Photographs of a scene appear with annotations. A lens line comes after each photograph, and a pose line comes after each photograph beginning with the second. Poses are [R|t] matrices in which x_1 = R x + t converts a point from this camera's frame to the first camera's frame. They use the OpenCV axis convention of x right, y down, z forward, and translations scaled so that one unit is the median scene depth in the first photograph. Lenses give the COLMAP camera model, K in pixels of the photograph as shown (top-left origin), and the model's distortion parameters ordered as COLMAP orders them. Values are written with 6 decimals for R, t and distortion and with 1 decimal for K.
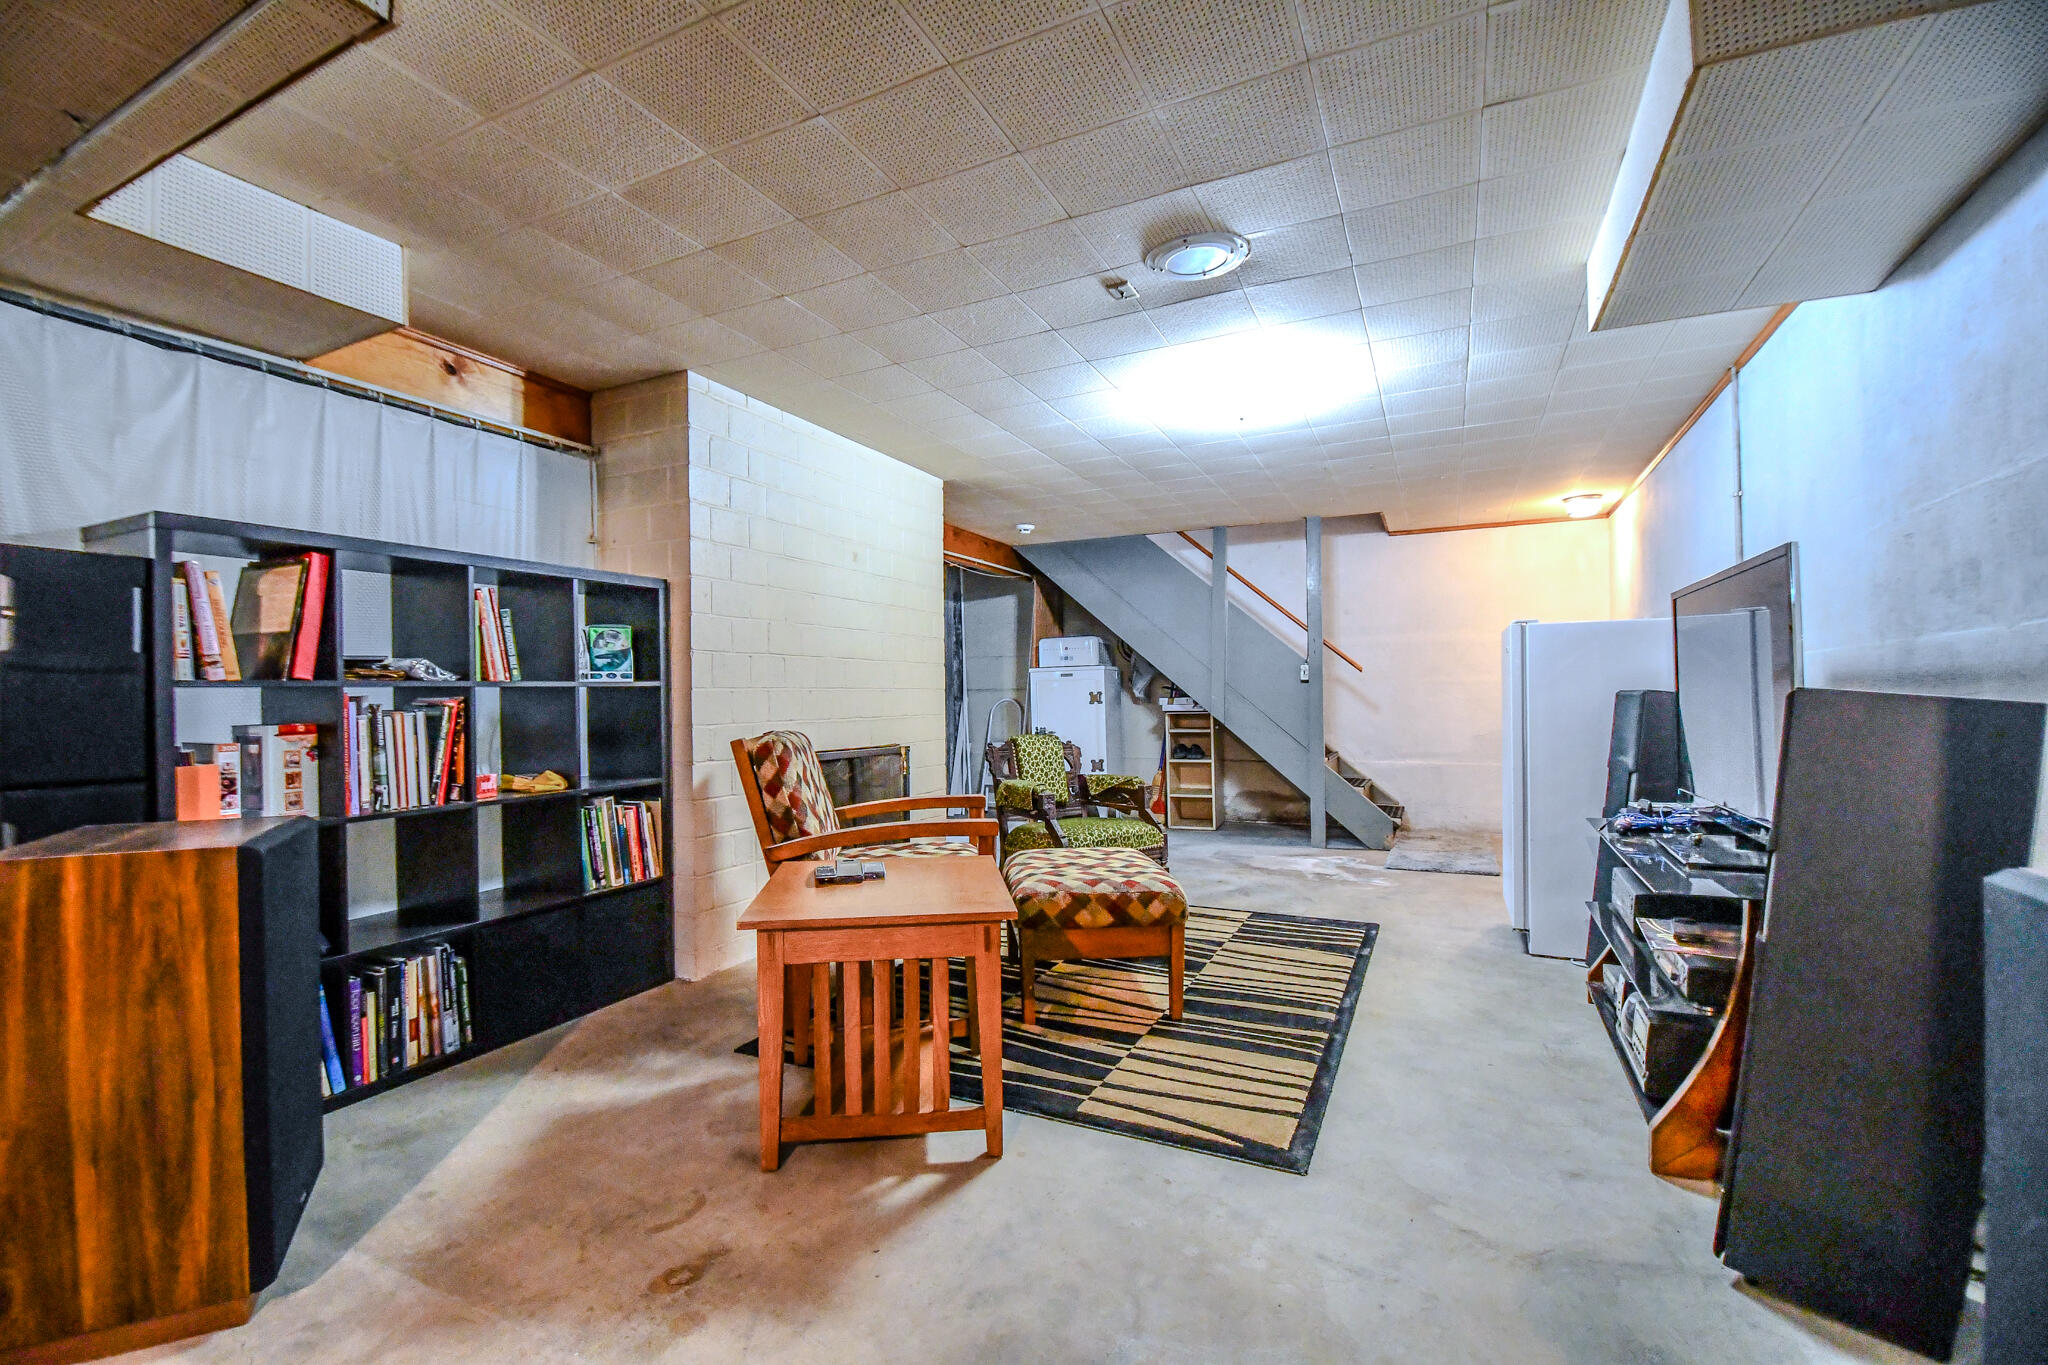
lens RADIAL K [[892.6, 0, 1018.2], [0, 892.6, 701.0], [0, 0, 1]] dist [0.009949, -0.014215]
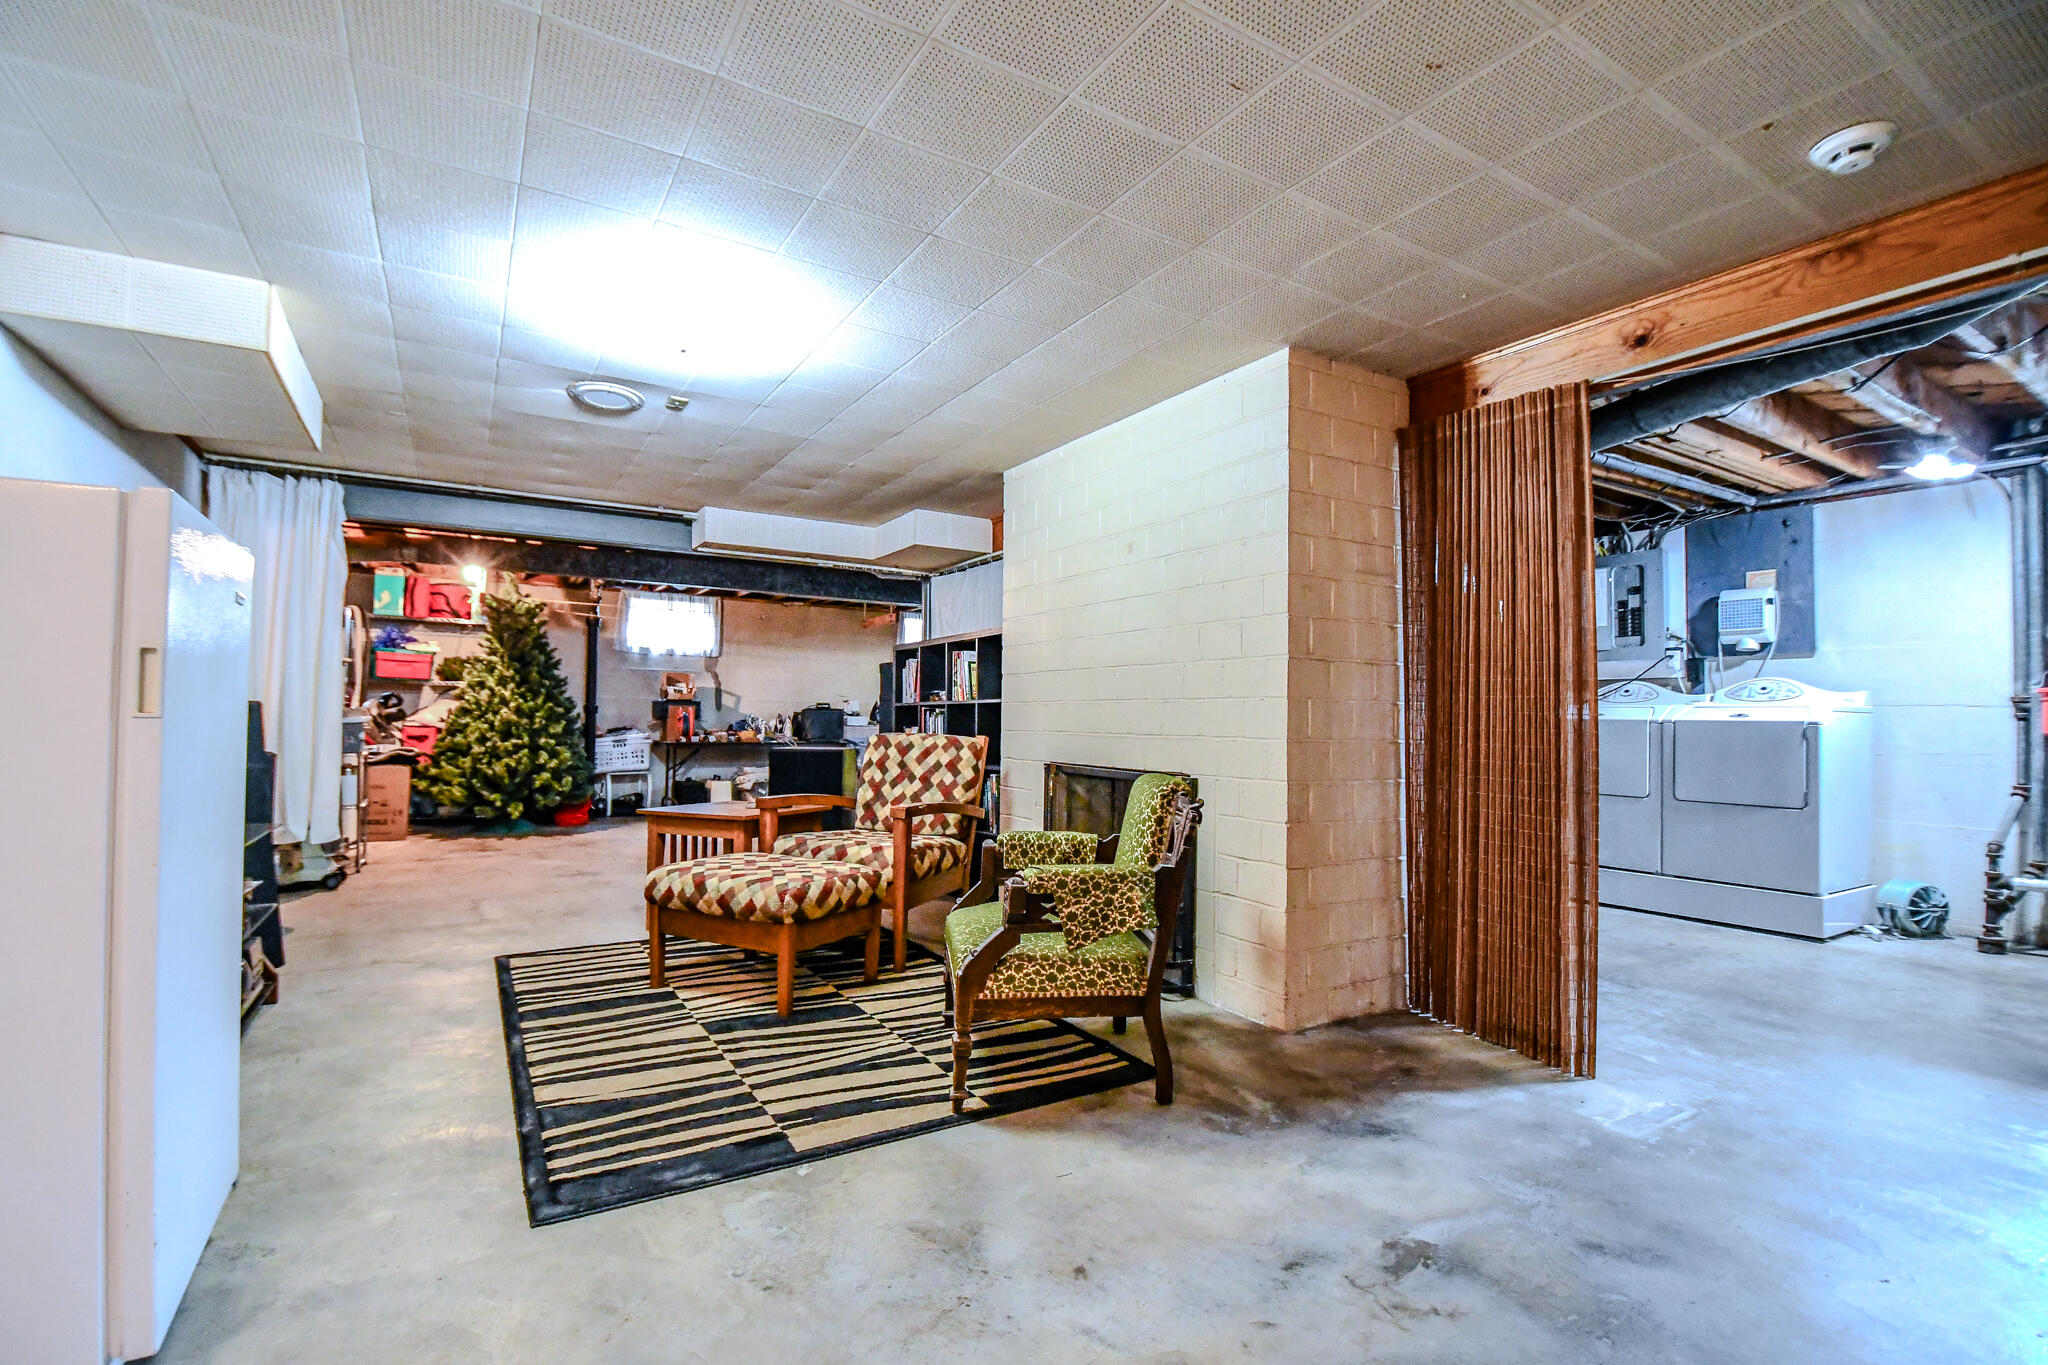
lens RADIAL K [[919.3, 0, 1010.6], [0, 919.3, 690.5], [0, 0, 1]] dist [-0.026563, -0.002333]
pose [[-0.547837, -0.020142, -0.836342, 0.847838], [-0.000984, 0.999725, -0.023432, 0.000461], [0.836584, -0.012014, -0.547707, 1.876527]]
